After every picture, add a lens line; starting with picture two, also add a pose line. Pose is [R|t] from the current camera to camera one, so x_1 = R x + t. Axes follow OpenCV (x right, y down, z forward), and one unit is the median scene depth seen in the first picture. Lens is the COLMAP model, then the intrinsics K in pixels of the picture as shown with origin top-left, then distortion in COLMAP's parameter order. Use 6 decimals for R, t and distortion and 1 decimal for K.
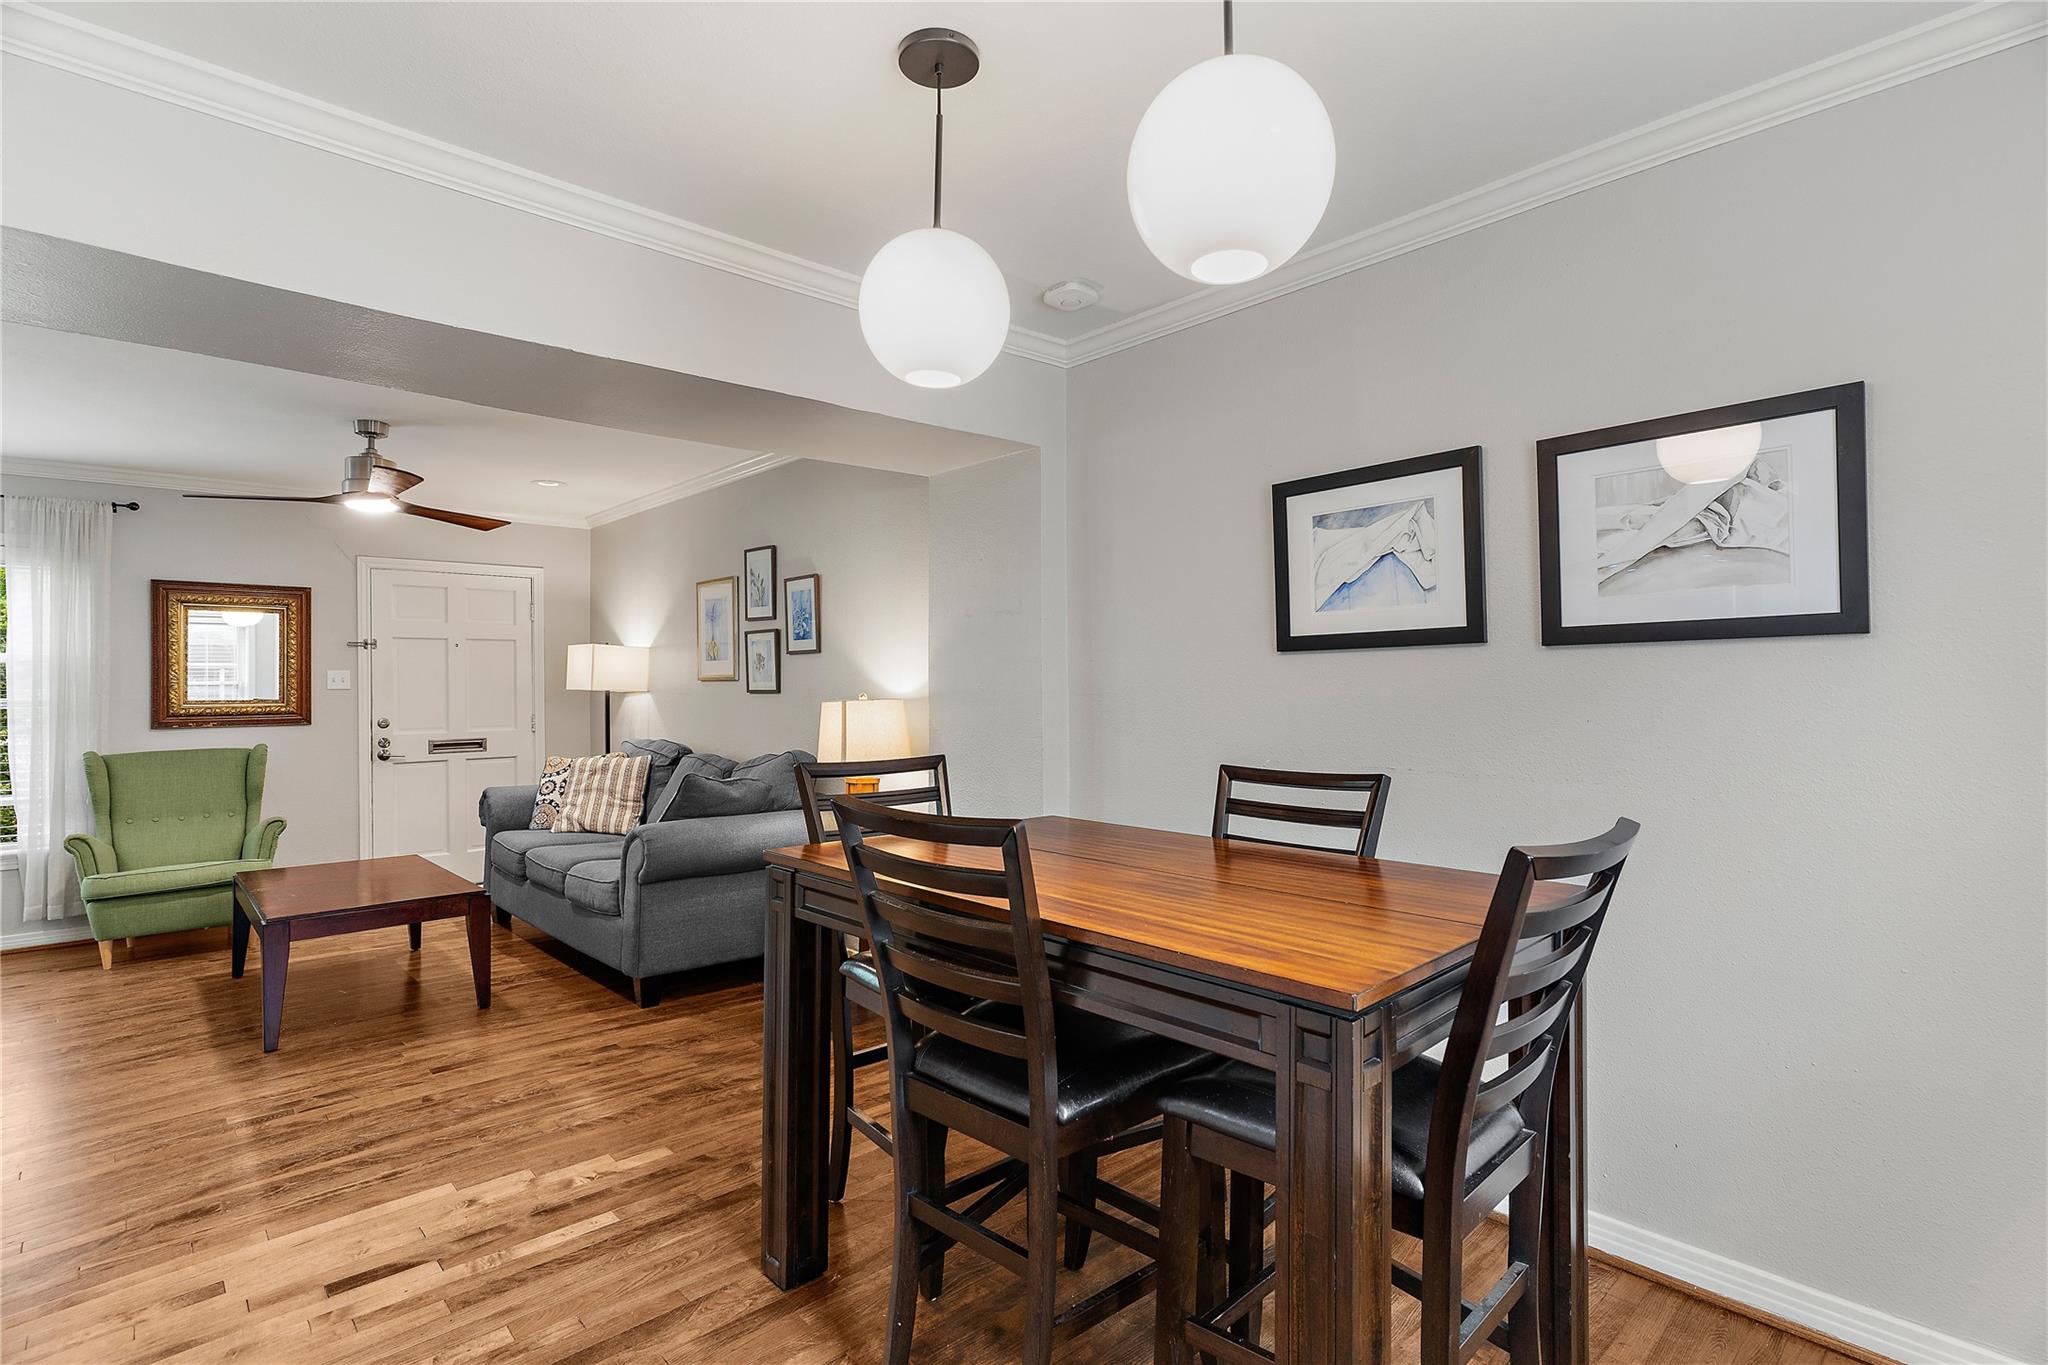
lens RADIAL K [[980.3, 0, 1028.5], [0, 980.3, 674.2], [0, 0, 1]] dist [0.003133, 0.000446]
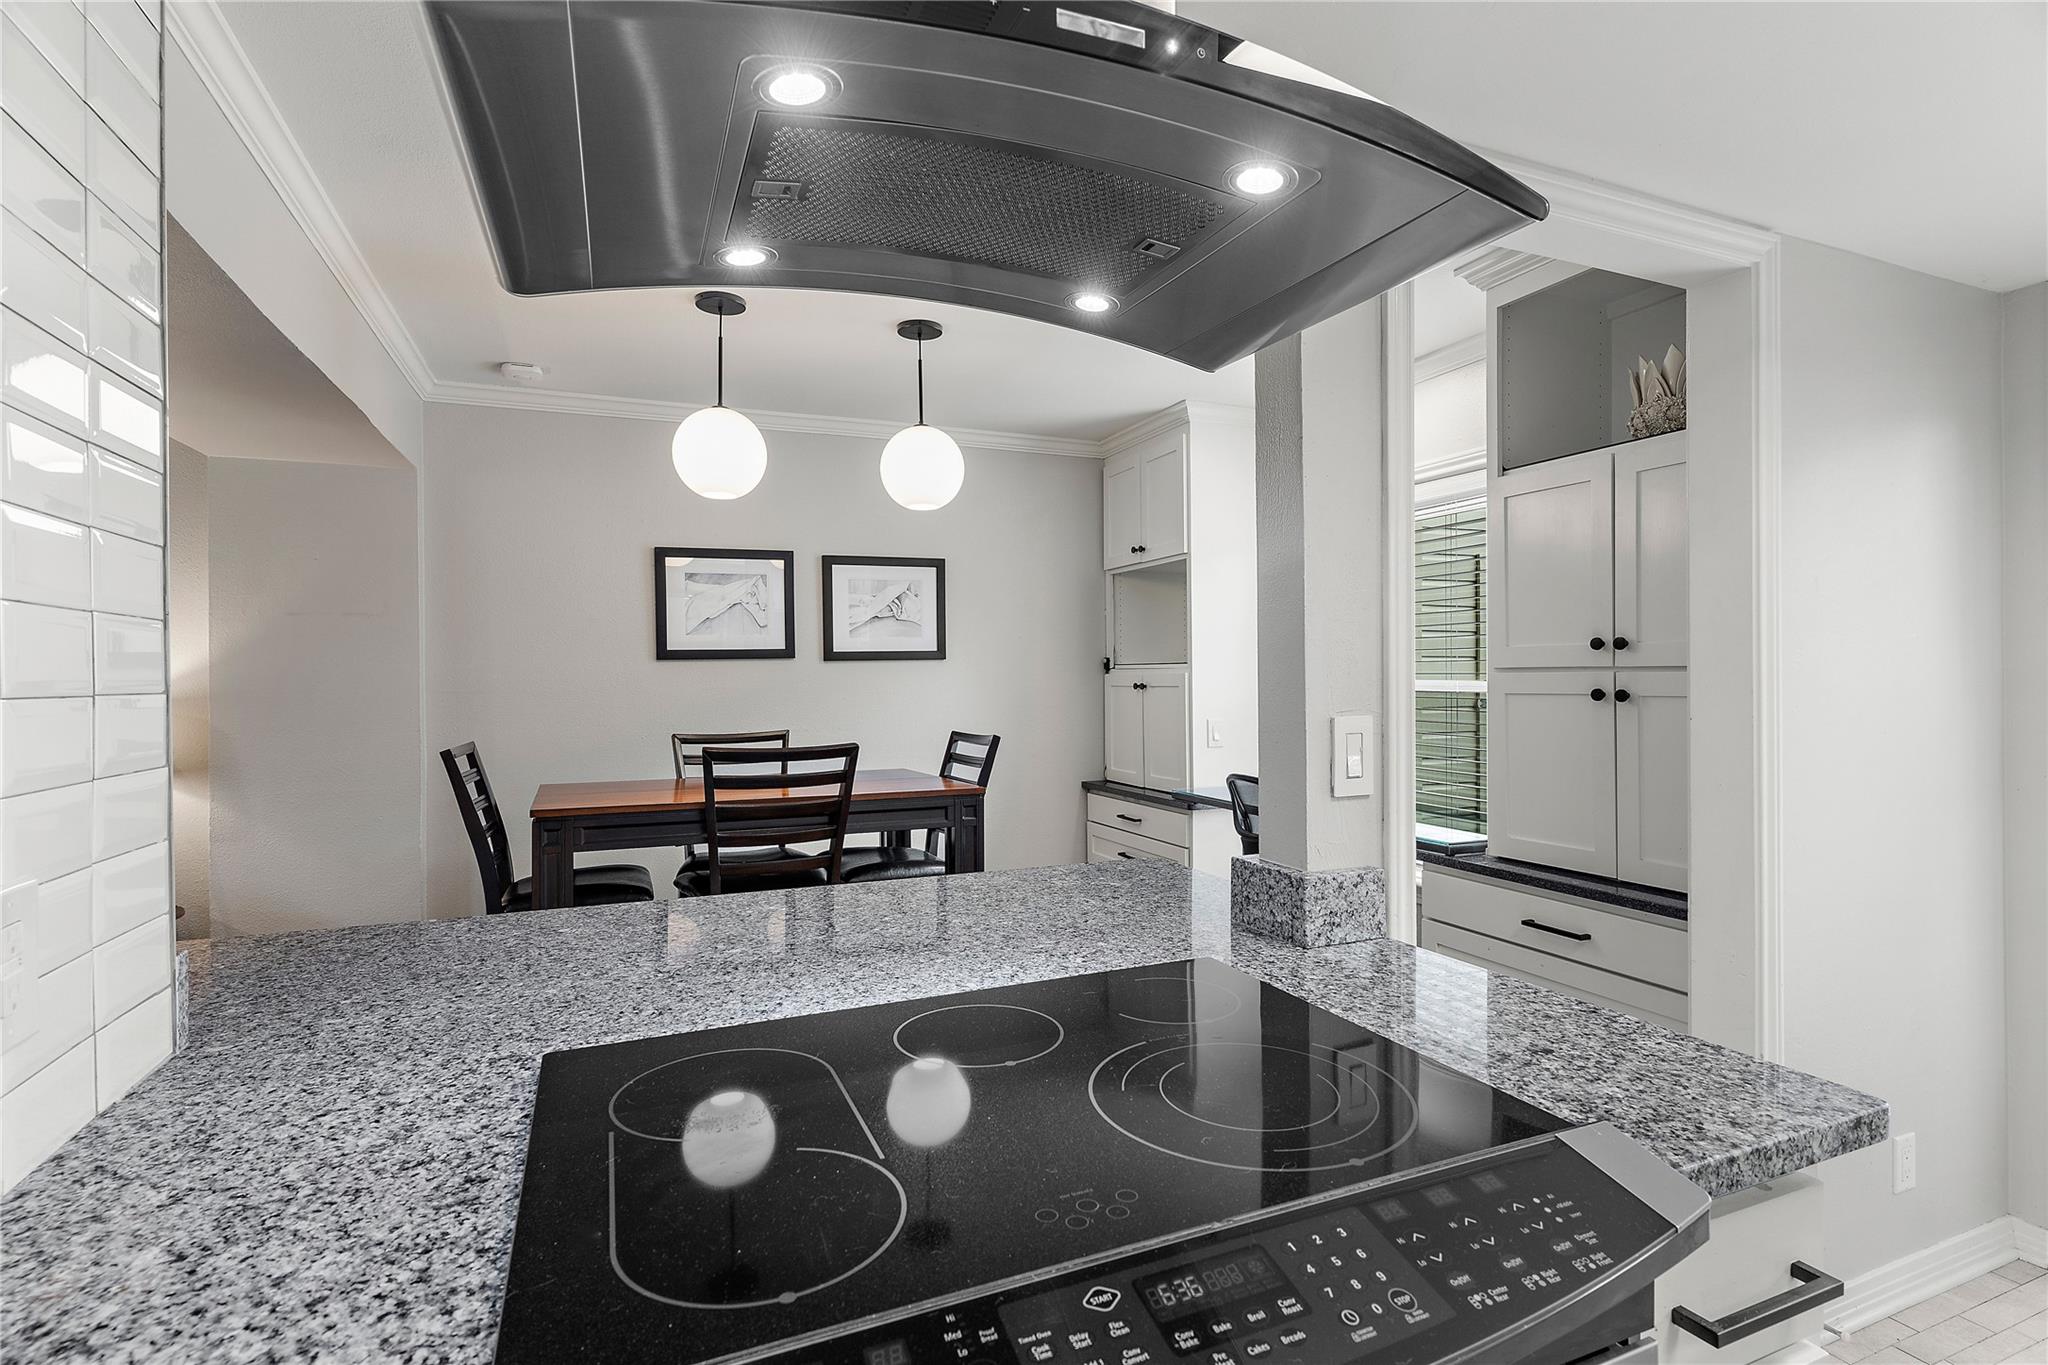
lens RADIAL K [[980.3, 0, 1028.5], [0, 980.3, 674.2], [0, 0, 1]] dist [0.003133, 0.000446]
pose [[0.358446, 0.008074, 0.933516, -1.088293], [-0.003158, 0.999967, -0.007436, 0.010152], [-0.933545, -0.000283, 0.358460, -0.067942]]
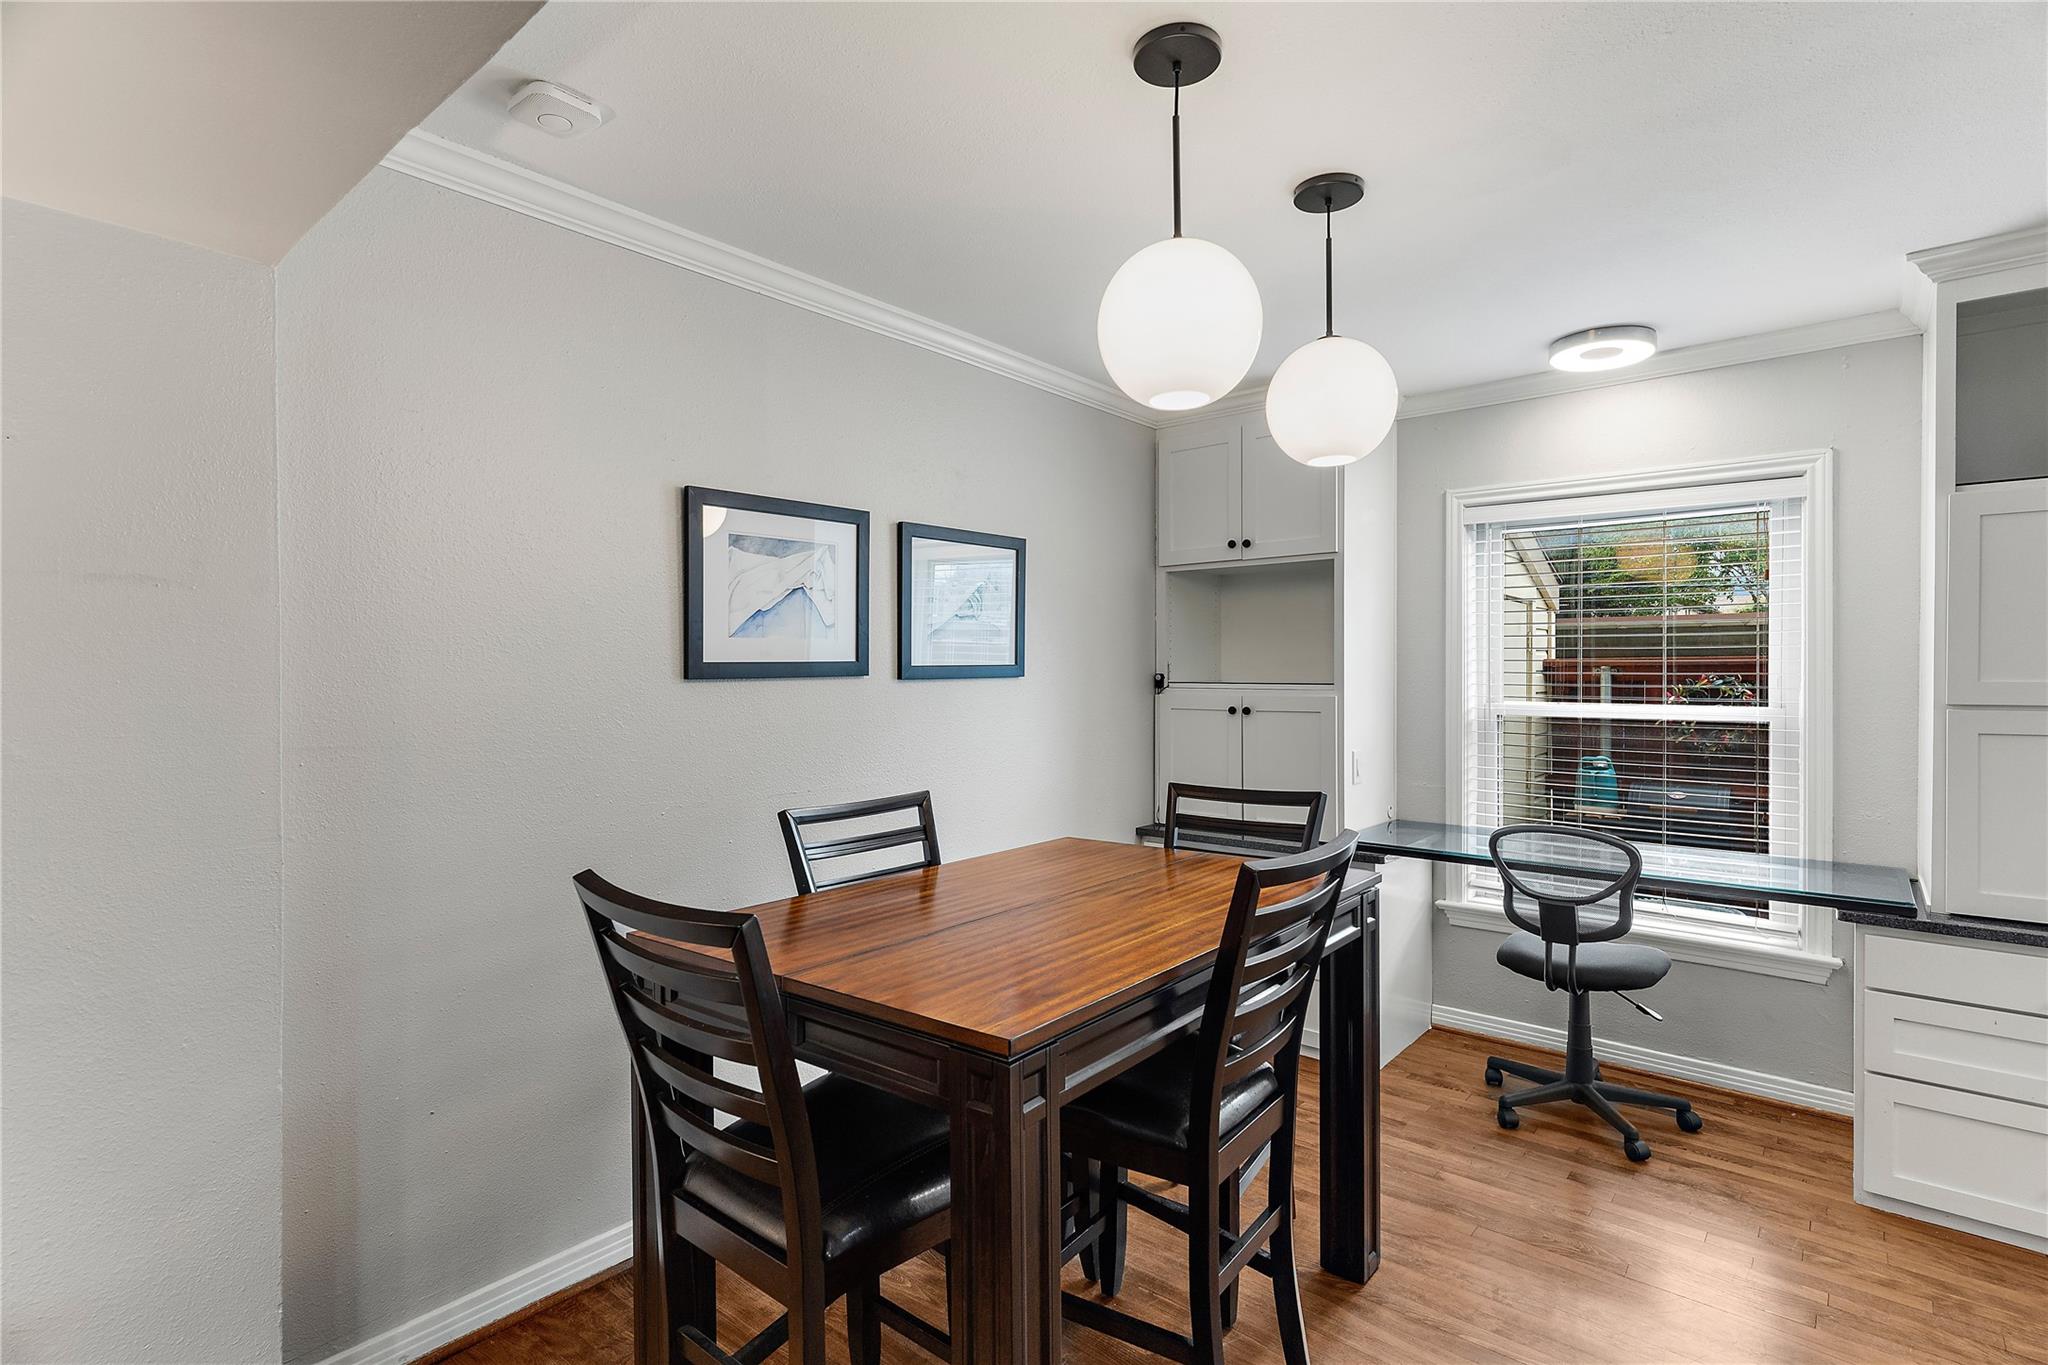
lens RADIAL K [[980.3, 0, 1028.5], [0, 980.3, 674.2], [0, 0, 1]] dist [0.003133, 0.000446]
pose [[-0.102981, 0.006724, 0.994661, -0.745752], [-0.005217, 0.999960, -0.007300, -0.026447], [-0.994670, -0.005940, -0.102942, 0.922576]]
